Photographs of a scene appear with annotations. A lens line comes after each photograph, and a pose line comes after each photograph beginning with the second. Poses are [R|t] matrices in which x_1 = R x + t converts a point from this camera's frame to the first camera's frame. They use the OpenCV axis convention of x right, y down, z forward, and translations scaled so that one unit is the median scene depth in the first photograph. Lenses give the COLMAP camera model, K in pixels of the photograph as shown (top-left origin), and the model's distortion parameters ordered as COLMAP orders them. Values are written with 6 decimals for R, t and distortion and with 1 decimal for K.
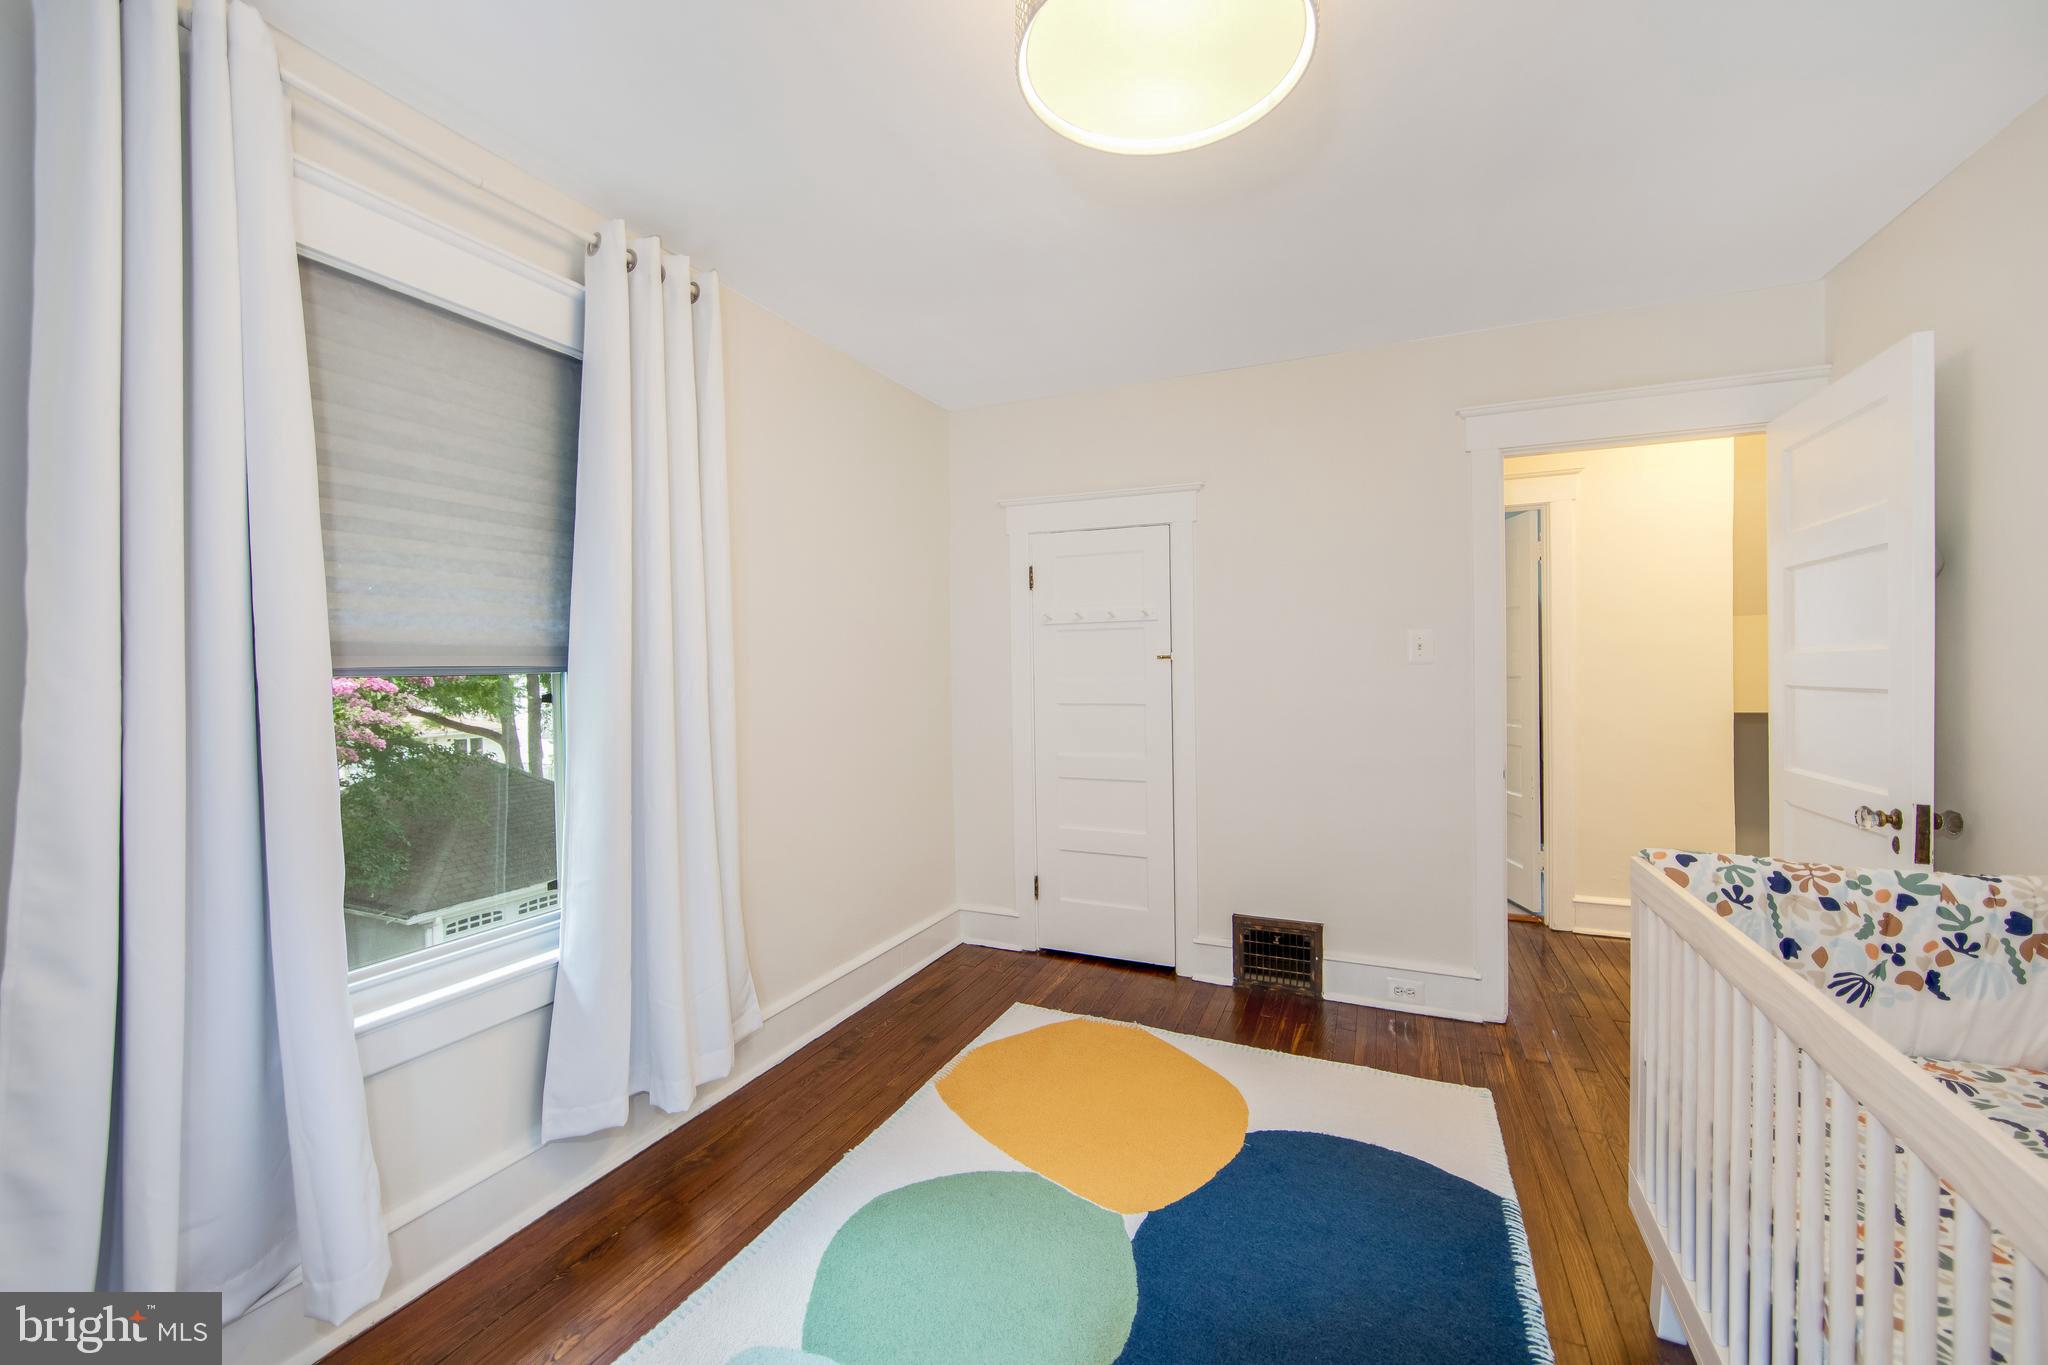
lens RADIAL K [[816.8, 0, 1016.7], [0, 816.8, 685.1], [0, 0, 1]] dist [-0.011547, 0.000302]
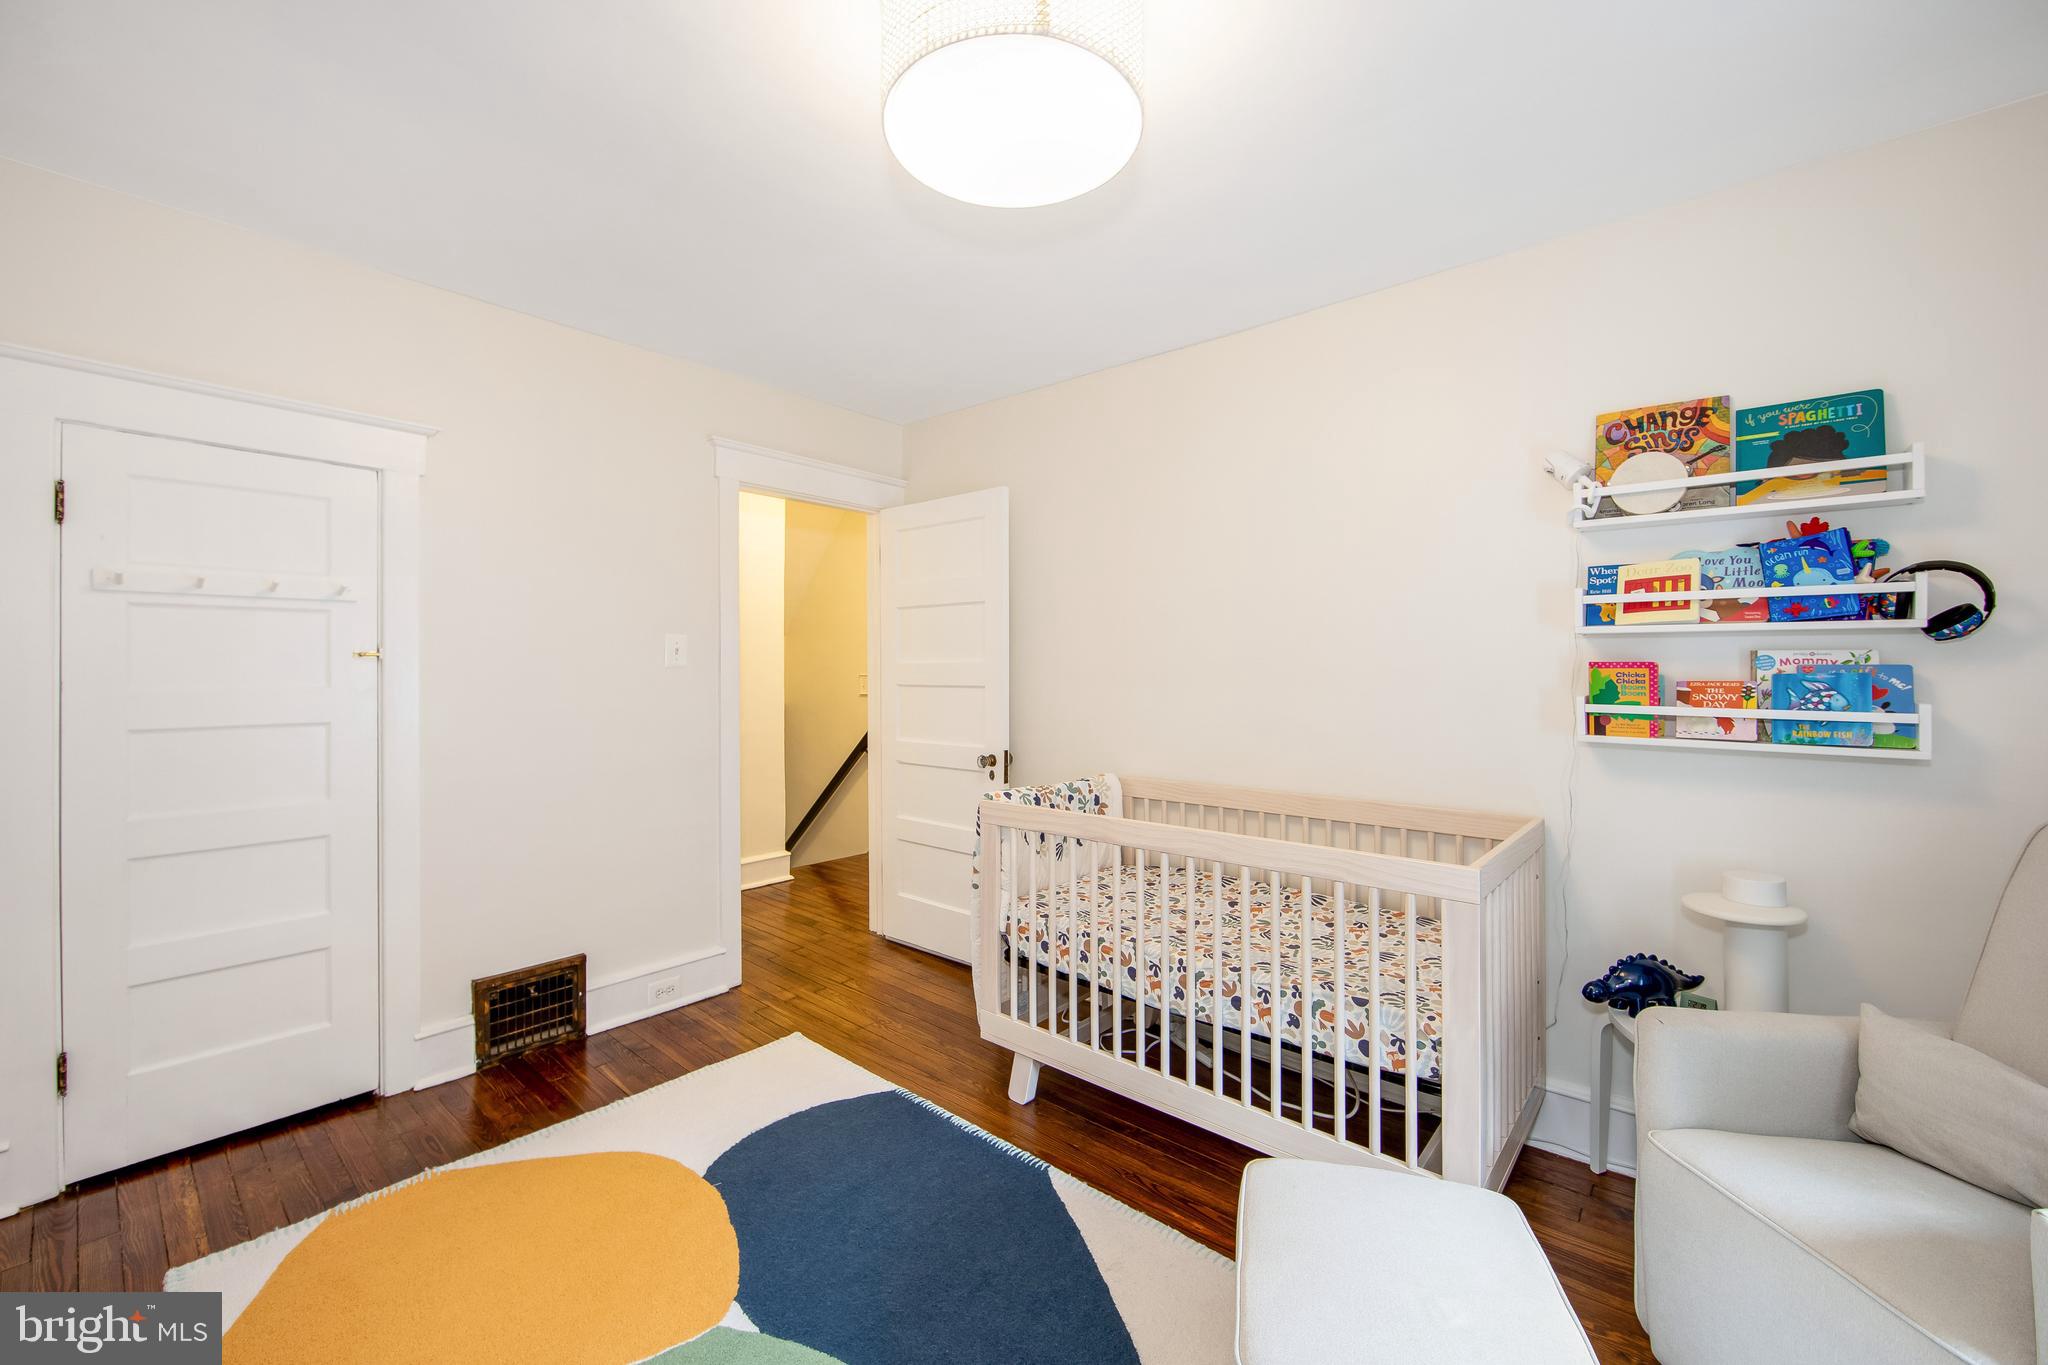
lens RADIAL K [[809.4, 0, 1014.3], [0, 809.4, 653.8], [0, 0, 1]] dist [-0.009112, 0.000228]
pose [[0.285488, 0.024667, 0.958065, -0.381274], [0.014945, 0.999433, -0.030185, -0.007236], [-0.958266, 0.022936, 0.284957, 0.291749]]
